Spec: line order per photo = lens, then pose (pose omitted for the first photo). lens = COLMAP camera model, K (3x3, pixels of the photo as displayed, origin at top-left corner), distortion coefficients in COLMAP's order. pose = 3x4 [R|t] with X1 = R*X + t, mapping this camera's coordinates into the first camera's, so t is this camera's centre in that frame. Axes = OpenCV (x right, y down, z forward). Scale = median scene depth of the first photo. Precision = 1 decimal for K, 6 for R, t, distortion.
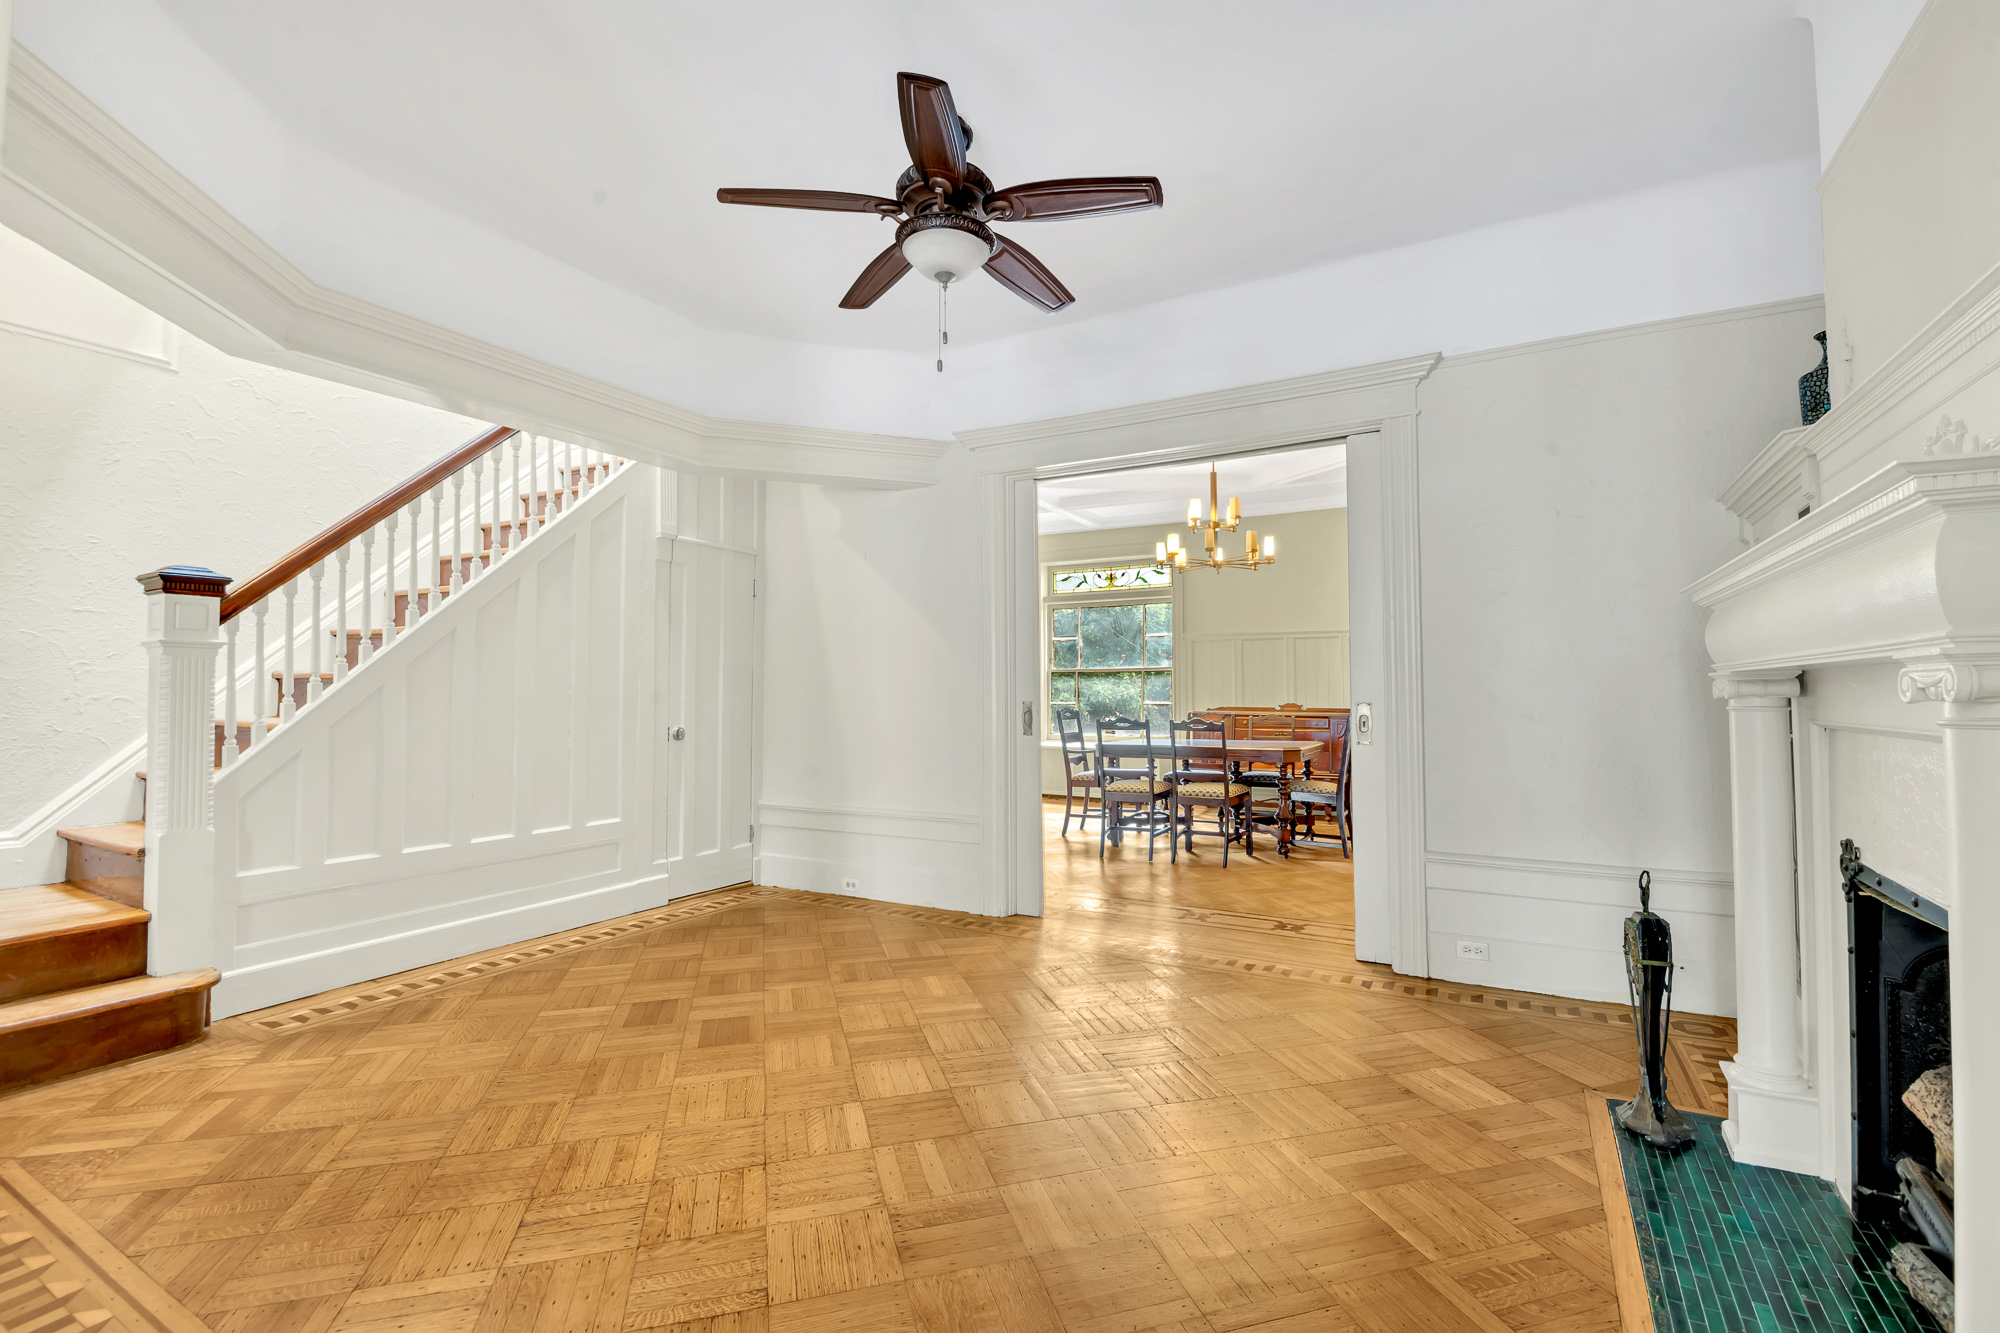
lens RADIAL K [[873.1, 0, 1011.8], [0, 873.1, 669.2], [0, 0, 1]] dist [-0.000791, -0.000320]
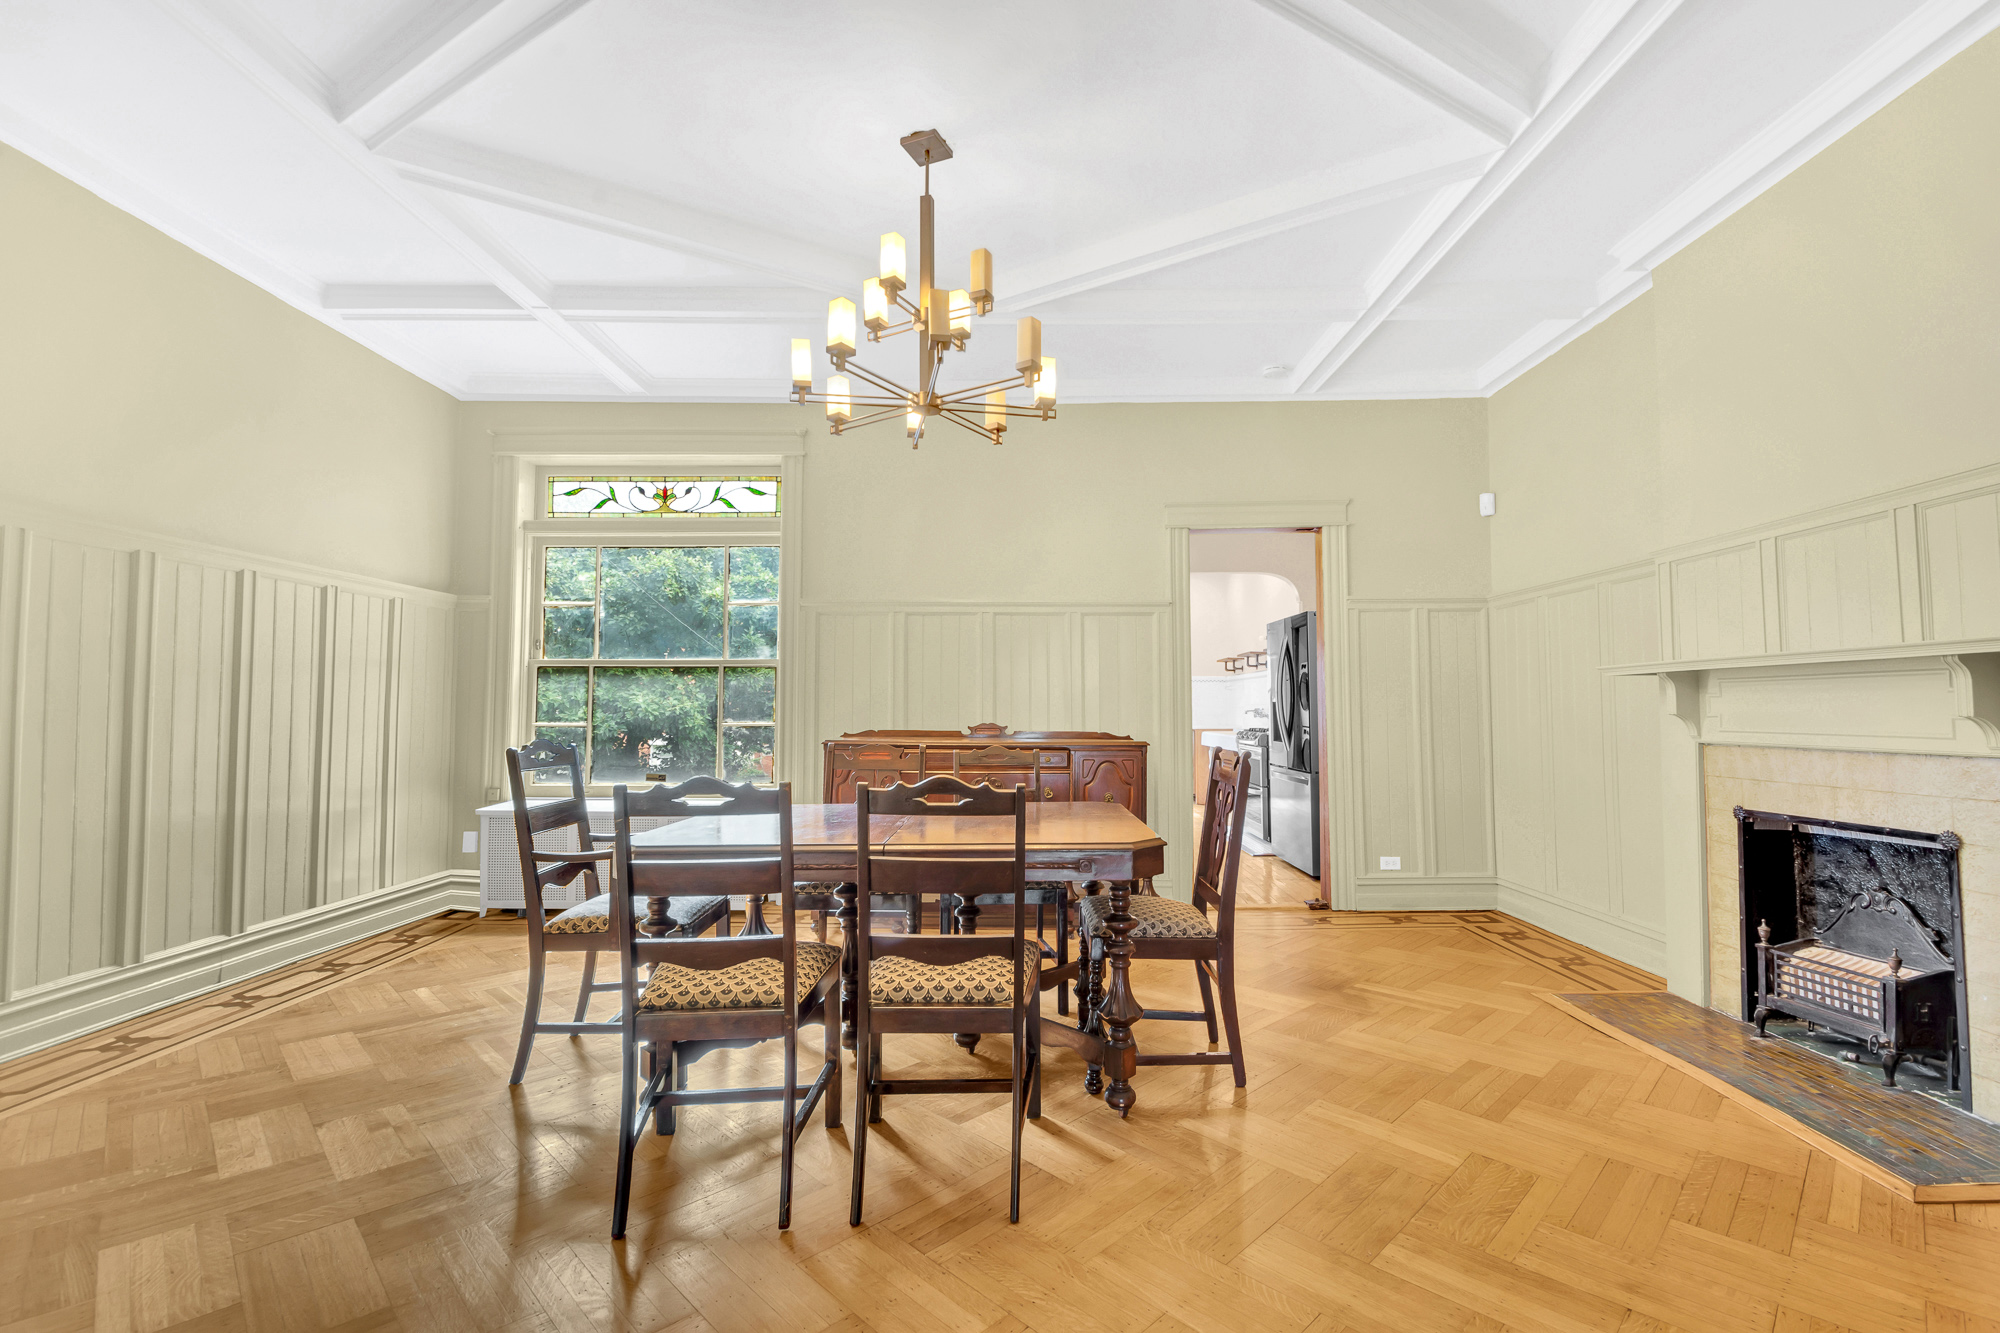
lens RADIAL K [[873.1, 0, 1011.8], [0, 873.1, 669.2], [0, 0, 1]] dist [-0.000791, -0.000320]
pose [[0.879053, 0.021790, 0.476226, 0.075797], [-0.010479, 0.999597, -0.026394, 0.025312], [-0.476609, 0.018211, 0.878927, 0.677091]]
